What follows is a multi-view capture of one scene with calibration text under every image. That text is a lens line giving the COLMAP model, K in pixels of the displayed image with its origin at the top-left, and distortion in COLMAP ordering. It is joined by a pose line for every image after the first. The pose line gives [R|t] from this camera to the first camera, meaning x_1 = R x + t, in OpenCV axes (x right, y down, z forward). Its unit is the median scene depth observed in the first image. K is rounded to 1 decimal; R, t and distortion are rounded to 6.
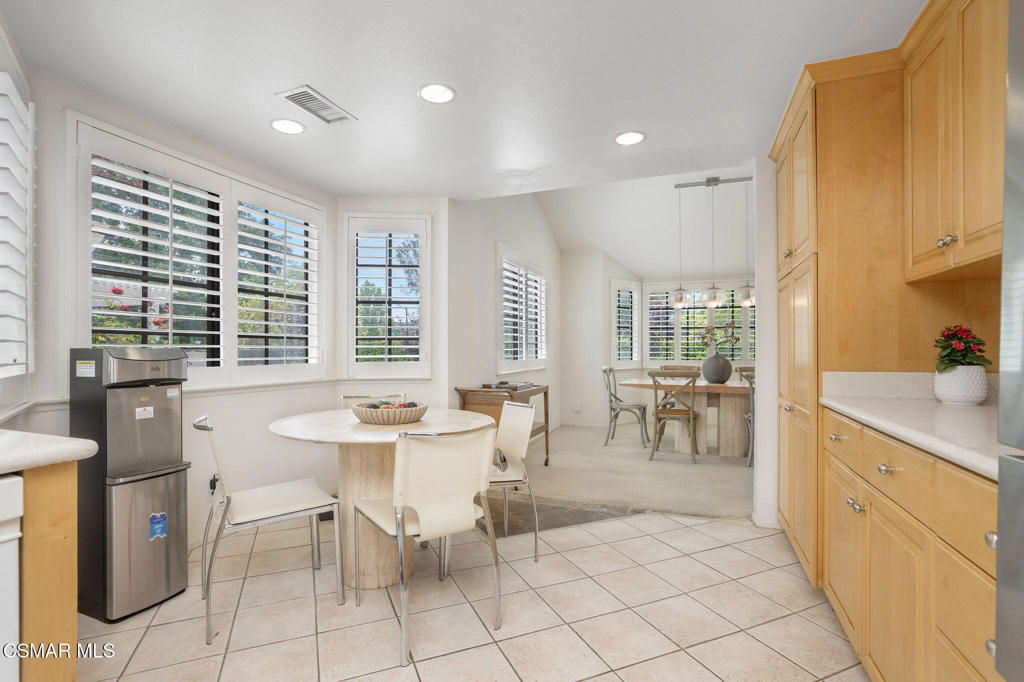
lens RADIAL K [[482.3, 0, 512.0], [0, 482.3, 341.0], [0, 0, 1]] dist [-0.000184, -0.000031]
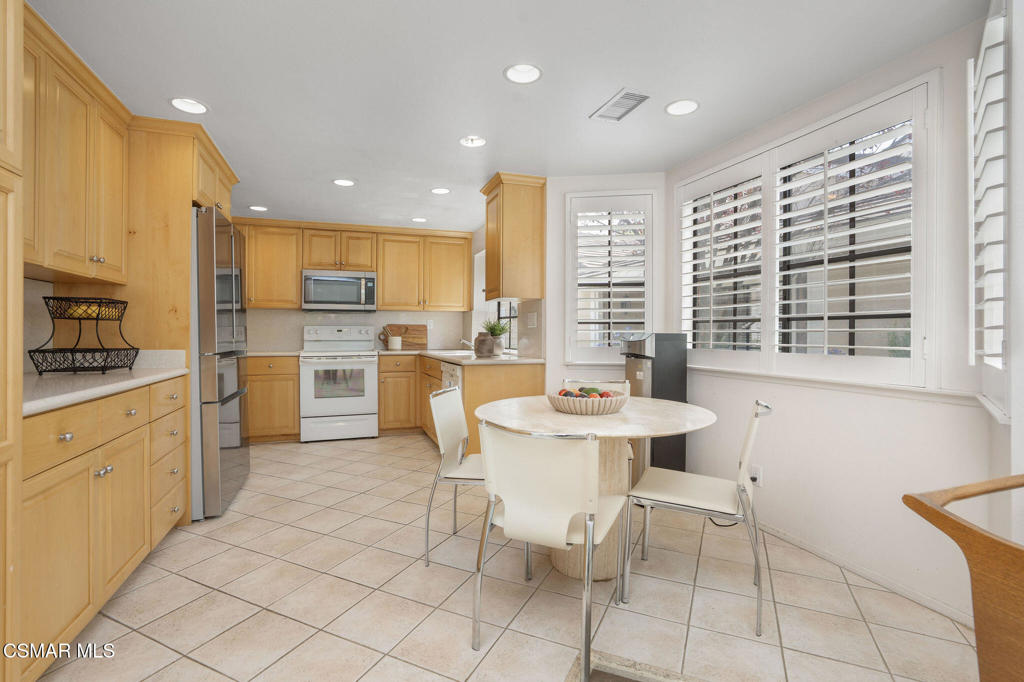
lens RADIAL K [[470.1, 0, 510.0], [0, 470.1, 329.6], [0, 0, 1]] dist [0.000650, 0.000048]
pose [[-0.752169, 0.005065, -0.658950, 0.349278], [0.014270, 0.999861, -0.008603, 0.009498], [0.658815, -0.015874, -0.752137, 1.199036]]
